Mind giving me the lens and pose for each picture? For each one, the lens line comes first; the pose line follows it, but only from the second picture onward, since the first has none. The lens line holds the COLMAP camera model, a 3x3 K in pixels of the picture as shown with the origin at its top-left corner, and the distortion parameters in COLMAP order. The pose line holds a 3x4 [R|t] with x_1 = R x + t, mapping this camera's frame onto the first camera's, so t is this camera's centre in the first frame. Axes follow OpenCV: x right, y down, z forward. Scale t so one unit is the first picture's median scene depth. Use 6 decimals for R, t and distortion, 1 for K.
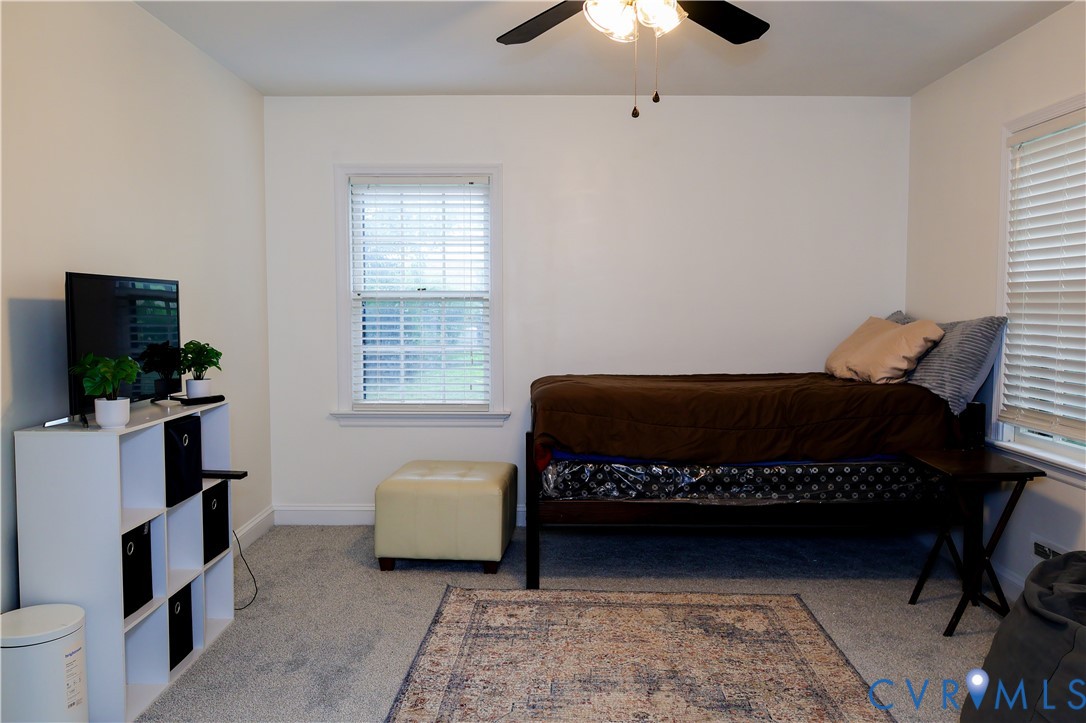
lens RADIAL K [[839.7, 0, 543.0], [0, 839.7, 361.5], [0, 0, 1]] dist [0.004210, 0.000489]
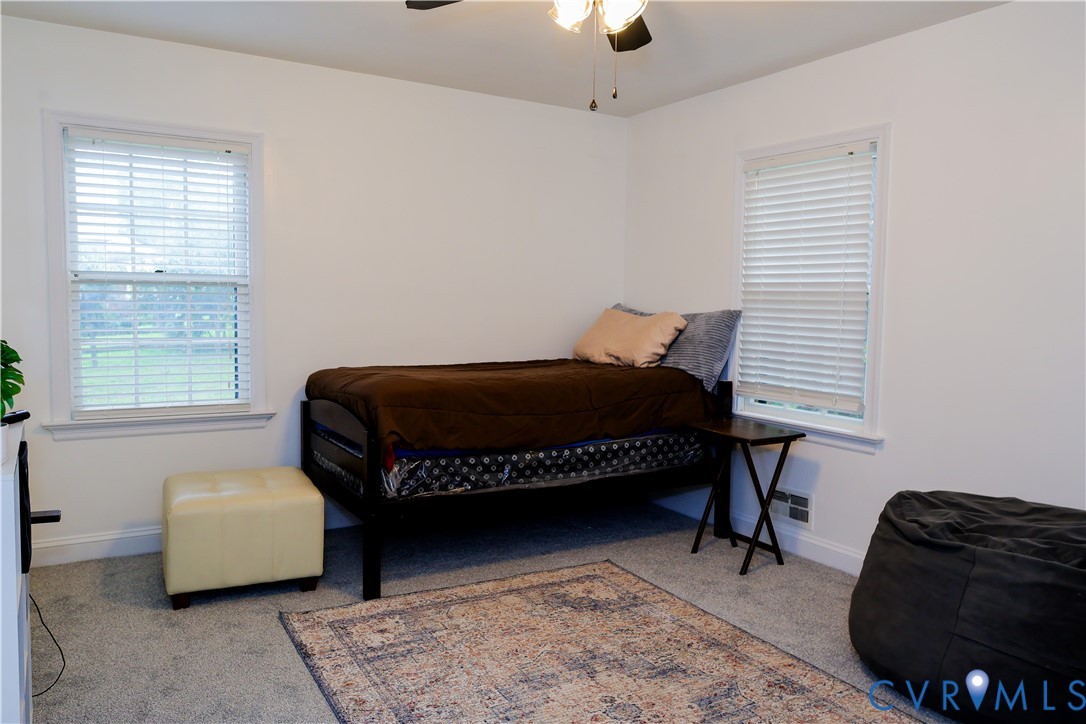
lens RADIAL K [[798.0, 0, 543.0], [0, 798.0, 362.0], [0, 0, 1]] dist [0.001882, -0.007642]
pose [[0.853700, -0.027030, 0.520062, -0.304778], [0.017047, 0.999567, 0.023970, -0.009921], [-0.520485, -0.011598, 0.853792, 0.148431]]
